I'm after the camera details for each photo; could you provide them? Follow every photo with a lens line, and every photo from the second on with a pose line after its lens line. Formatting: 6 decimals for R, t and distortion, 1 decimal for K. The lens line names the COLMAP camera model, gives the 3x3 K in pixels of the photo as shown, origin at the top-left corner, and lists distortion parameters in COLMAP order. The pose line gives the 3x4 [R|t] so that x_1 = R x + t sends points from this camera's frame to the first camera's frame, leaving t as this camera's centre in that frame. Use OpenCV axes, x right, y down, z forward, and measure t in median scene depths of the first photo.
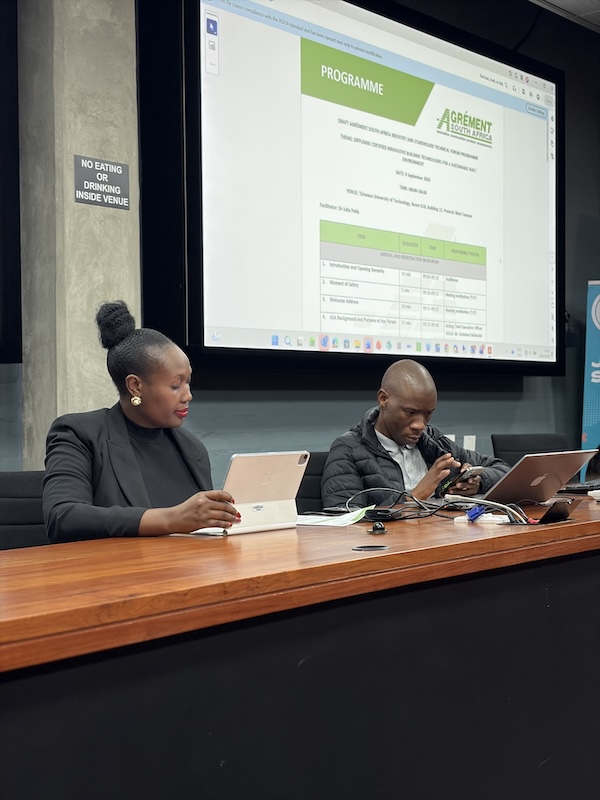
lens RADIAL K [[1175.4, 0, 300.0], [0, 1175.4, 400.0], [0, 0, 1]] dist [0.231198, -0.880852]
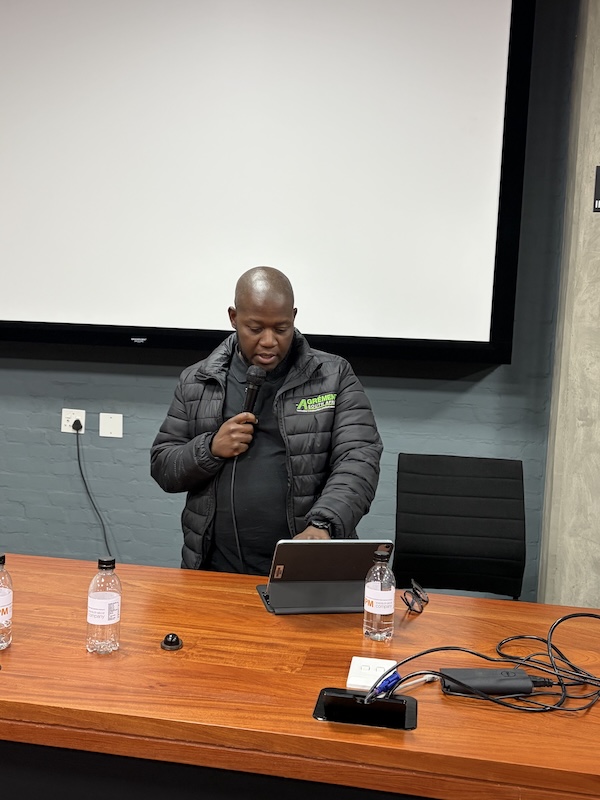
lens RADIAL K [[827.5, 0, 290.5], [0, 827.5, 399.1], [0, 0, 1]] dist [0.009278, -0.010707]
pose [[0.525413, 0.111333, -0.843532, 0.301785], [-0.045122, 0.993653, 0.103041, -0.065797], [0.849650, -0.016077, 0.527102, 0.385523]]
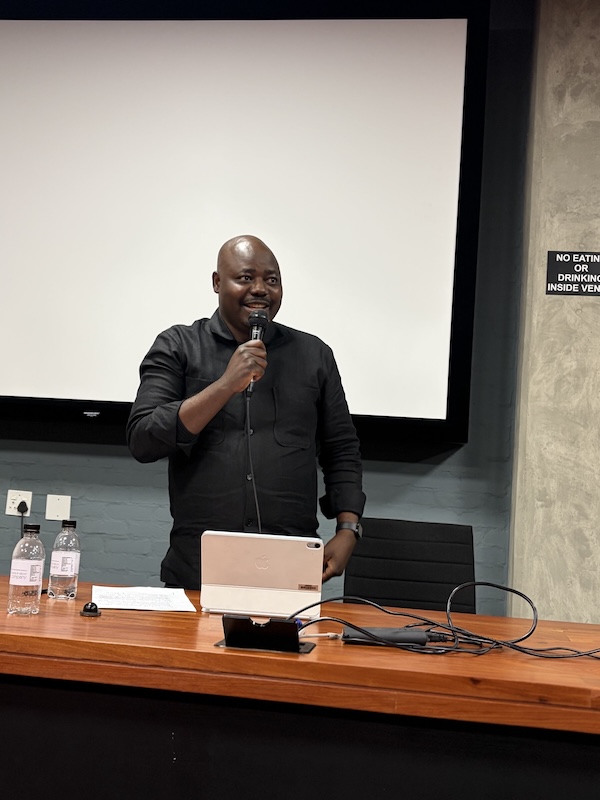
lens RADIAL K [[905.0, 0, 300.0], [0, 905.0, 400.0], [0, 0, 1]] dist [0.020222, -0.053236]
pose [[0.551357, -0.012490, -0.834176, 0.363834], [-0.066167, 0.996083, -0.058648, -0.010104], [0.831641, 0.087531, 0.548371, 0.377495]]
